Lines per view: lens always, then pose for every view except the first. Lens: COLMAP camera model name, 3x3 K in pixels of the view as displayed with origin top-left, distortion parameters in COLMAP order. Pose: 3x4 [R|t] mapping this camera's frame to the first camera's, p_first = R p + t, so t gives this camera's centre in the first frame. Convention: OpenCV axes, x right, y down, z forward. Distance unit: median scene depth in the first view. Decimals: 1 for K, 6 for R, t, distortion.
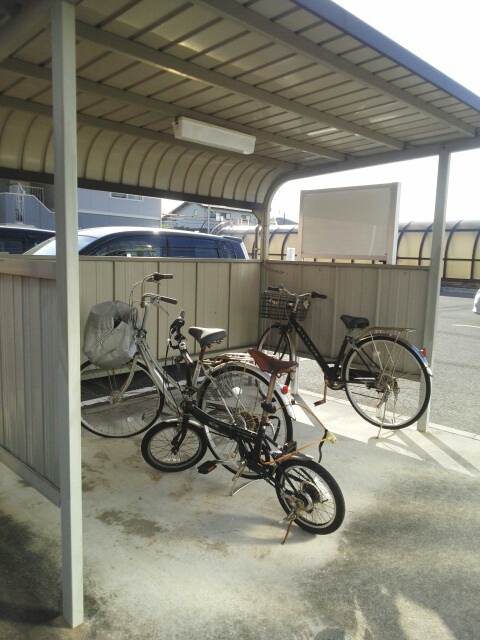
lens RADIAL K [[499.6, 0, 240.0], [0, 499.6, 320.0], [0, 0, 1]] dist [0.070643, -0.114669]
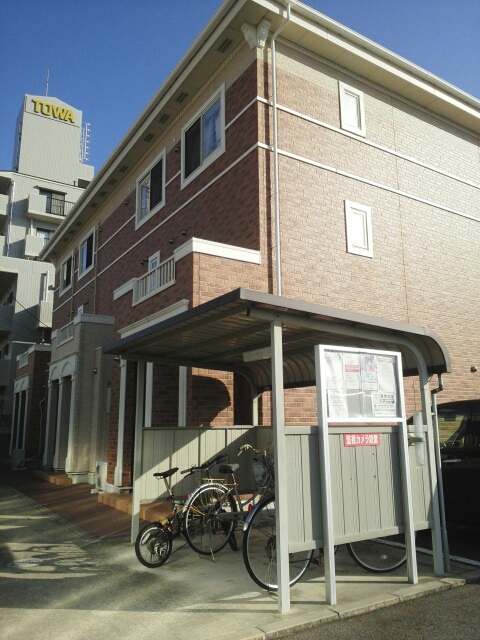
lens RADIAL K [[499.6, 0, 240.0], [0, 499.6, 320.0], [0, 0, 1]] dist [0.070643, -0.114669]
pose [[-0.222994, -0.224706, -0.948568, 1.666087], [-0.120222, 0.971981, -0.201990, -0.119880], [0.967378, 0.068996, -0.243761, 1.356885]]
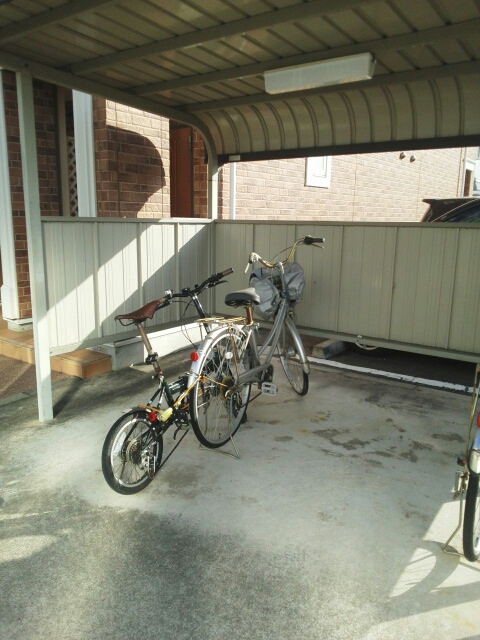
lens RADIAL K [[499.6, 0, 240.0], [0, 499.6, 320.0], [0, 0, 1]] dist [0.070643, -0.114669]
pose [[0.146680, 0.171224, -0.974252, 0.845798], [-0.138363, 0.978774, 0.151188, -0.067766], [0.979459, 0.112624, 0.167258, 0.779579]]
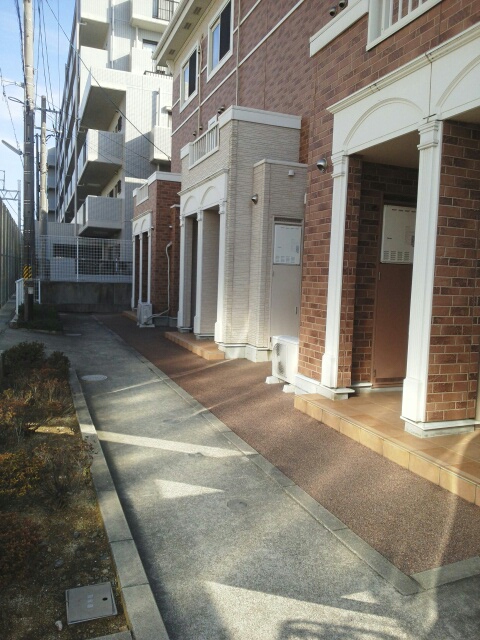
lens RADIAL K [[499.6, 0, 240.0], [0, 499.6, 320.0], [0, 0, 1]] dist [0.070643, -0.114669]
pose [[-0.400074, 0.029617, -0.916004, 0.479726], [-0.165426, 0.980727, 0.103961, -0.032988], [0.901429, 0.193123, -0.387464, 0.353486]]
